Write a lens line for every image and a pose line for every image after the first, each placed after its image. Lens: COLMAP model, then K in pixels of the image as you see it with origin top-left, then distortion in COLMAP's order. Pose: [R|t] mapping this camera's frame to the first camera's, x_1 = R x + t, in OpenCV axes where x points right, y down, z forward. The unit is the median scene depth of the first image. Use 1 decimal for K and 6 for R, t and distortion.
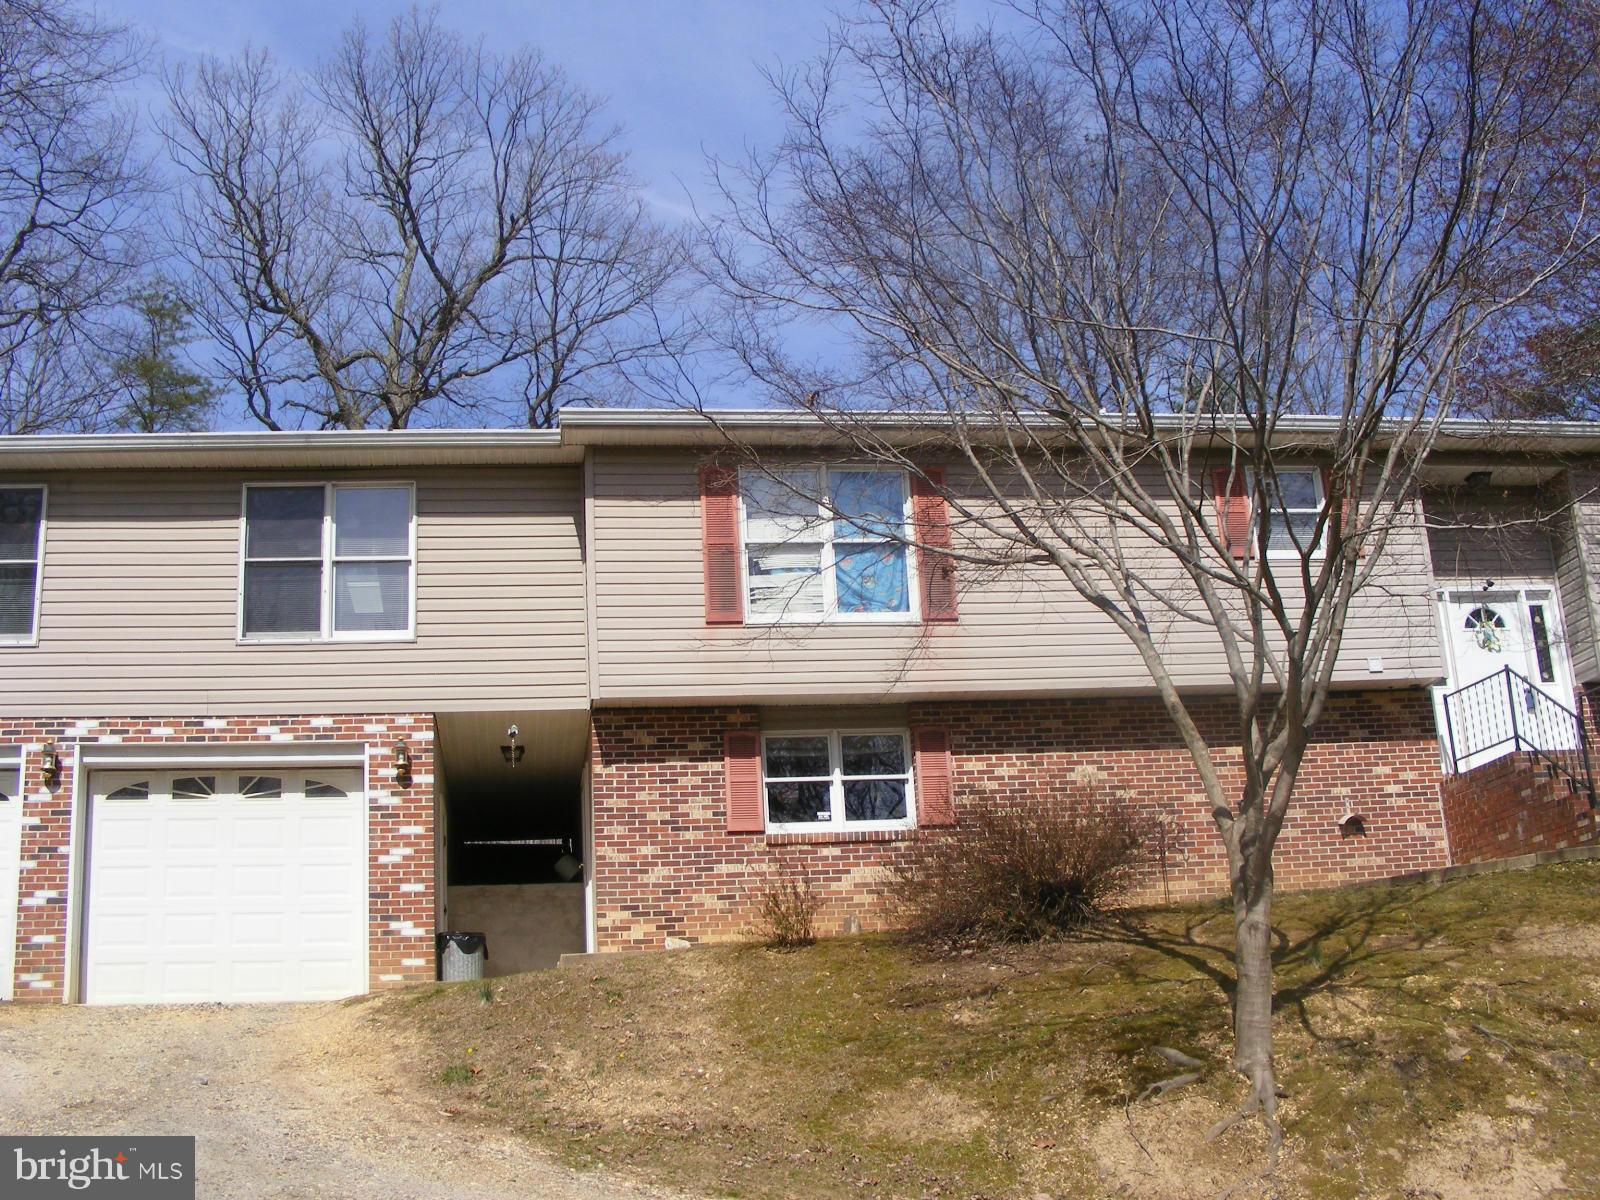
lens RADIAL K [[1798.3, 0, 800.0], [0, 1798.3, 600.0], [0, 0, 1]] dist [-0.244176, 0.241257]
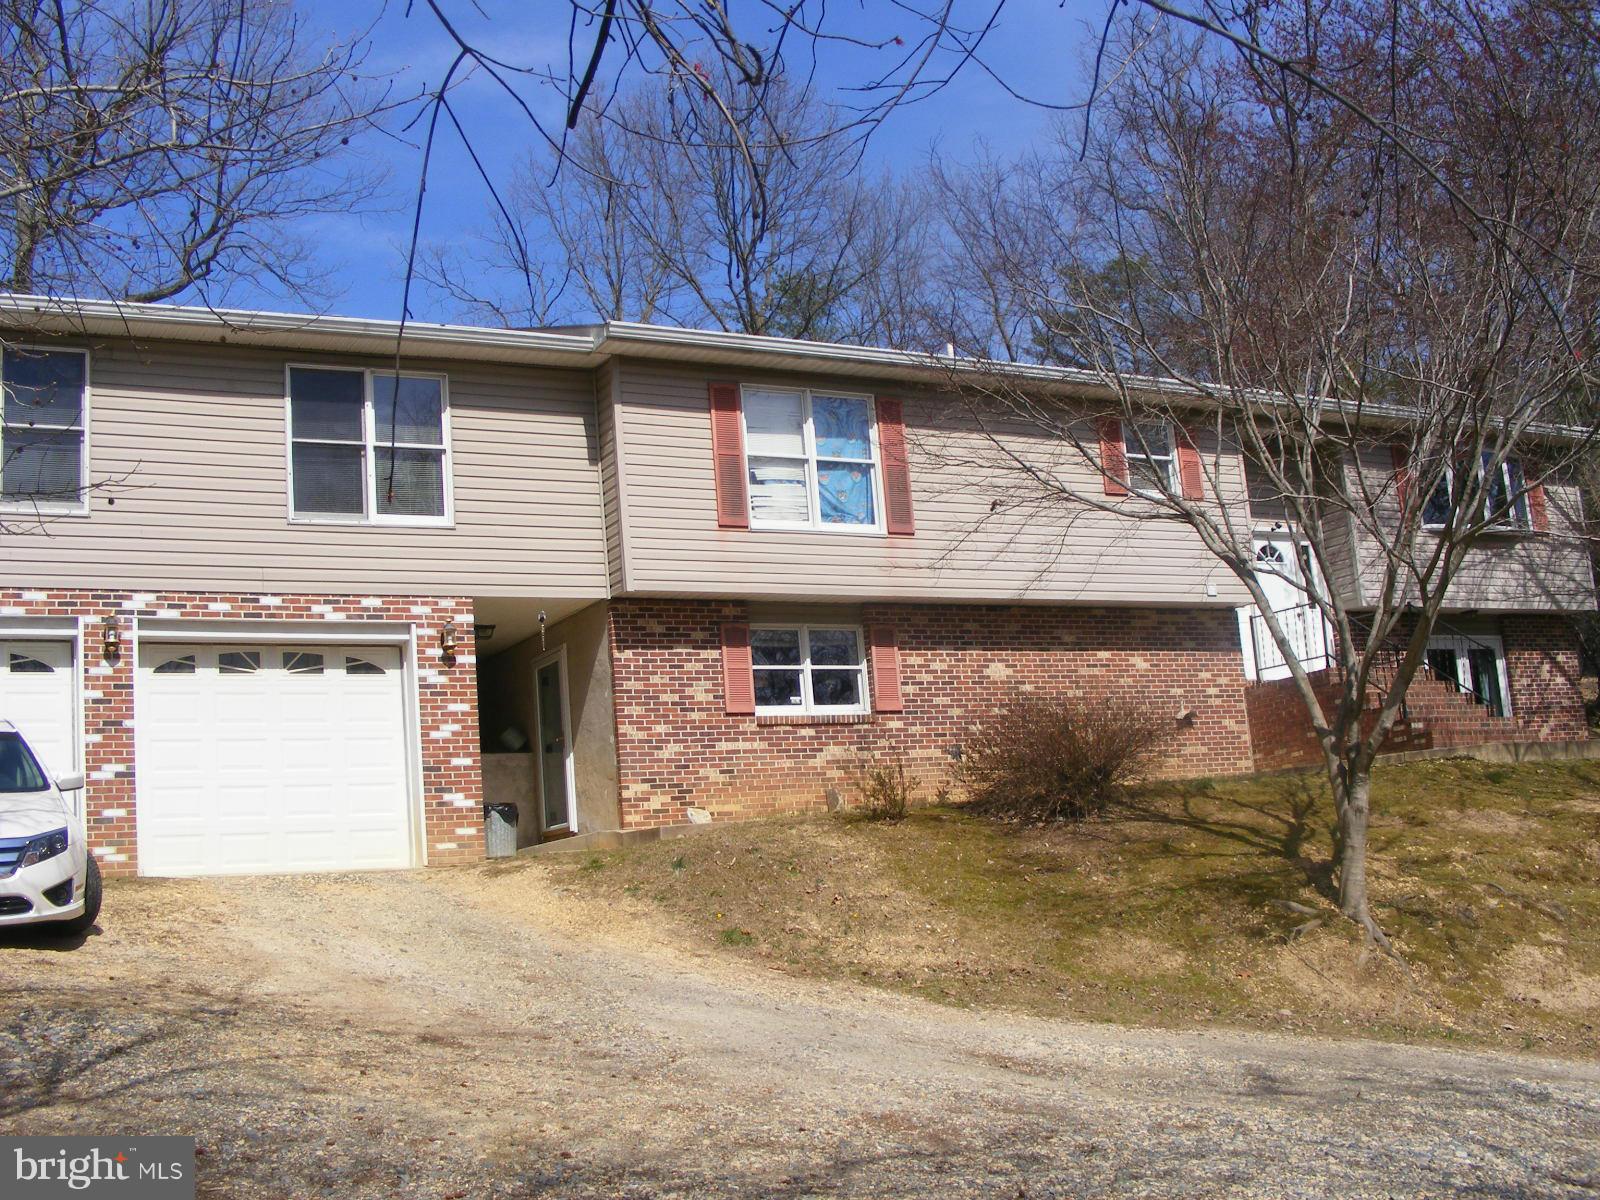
lens RADIAL K [[1798.3, 0, 800.0], [0, 1798.3, 600.0], [0, 0, 1]] dist [-0.244176, 0.241257]
pose [[0.938468, 0.043701, 0.342591, -0.389472], [-0.072806, 0.994704, 0.072554, -0.026391], [-0.337606, -0.093033, 0.936679, -0.064122]]
